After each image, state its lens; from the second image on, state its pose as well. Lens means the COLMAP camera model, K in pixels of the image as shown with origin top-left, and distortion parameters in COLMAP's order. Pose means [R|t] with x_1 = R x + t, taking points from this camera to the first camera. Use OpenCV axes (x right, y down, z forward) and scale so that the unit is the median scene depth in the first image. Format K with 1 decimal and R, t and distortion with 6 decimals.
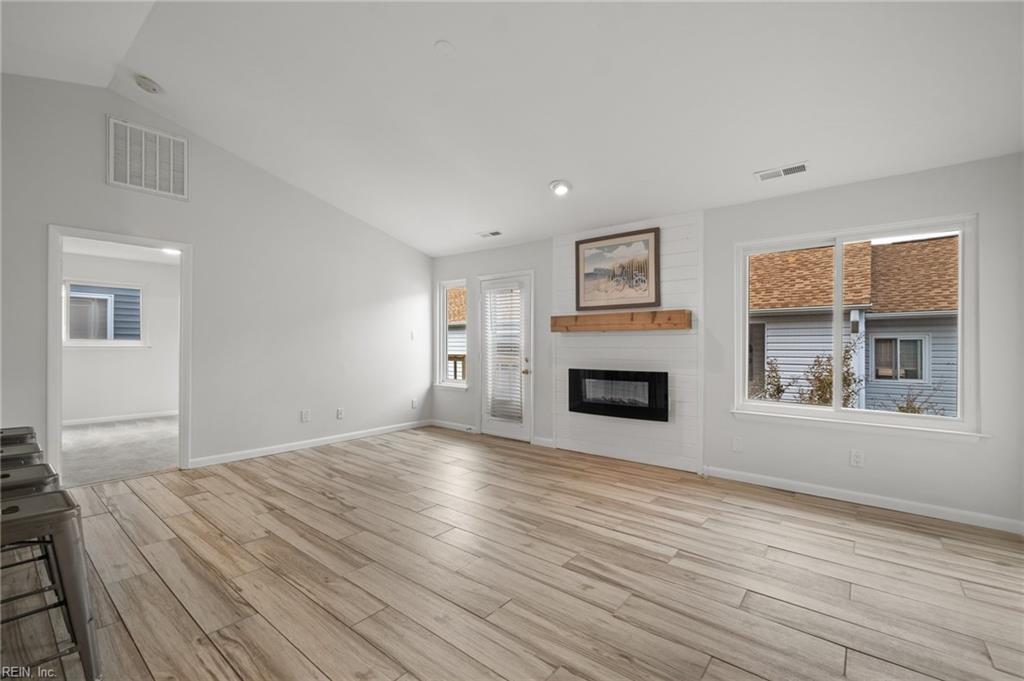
lens RADIAL K [[437.4, 0, 505.9], [0, 437.4, 334.0], [0, 0, 1]] dist [0.001604, 0.000322]
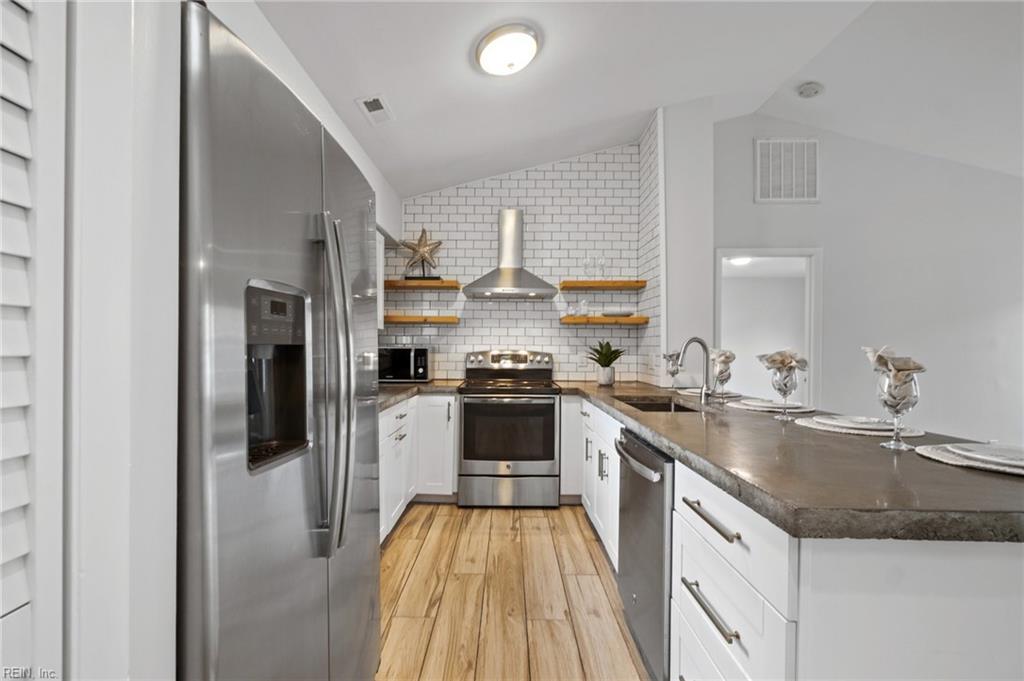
lens RADIAL K [[437.4, 0, 505.9], [0, 437.4, 334.0], [0, 0, 1]] dist [0.001604, 0.000322]
pose [[0.635853, -0.013600, -0.771690, -0.167233], [0.012259, 0.999897, -0.007520, -0.008553], [0.771713, -0.004678, 0.635954, -0.048514]]
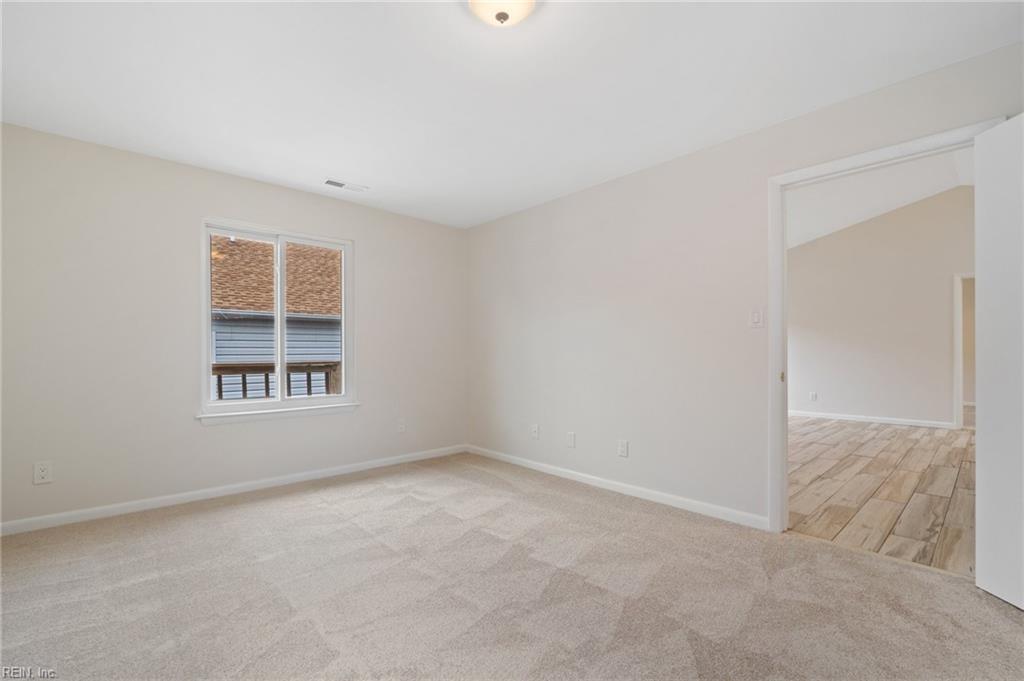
lens RADIAL K [[450.7, 0, 510.7], [0, 450.7, 338.5], [0, 0, 1]] dist [0.002832, 0.000396]
pose [[0.147588, -0.006749, 0.989026, -2.224215], [-0.002465, 0.999971, 0.007192, 0.023357], [-0.989046, -0.003500, 0.147567, 1.982033]]
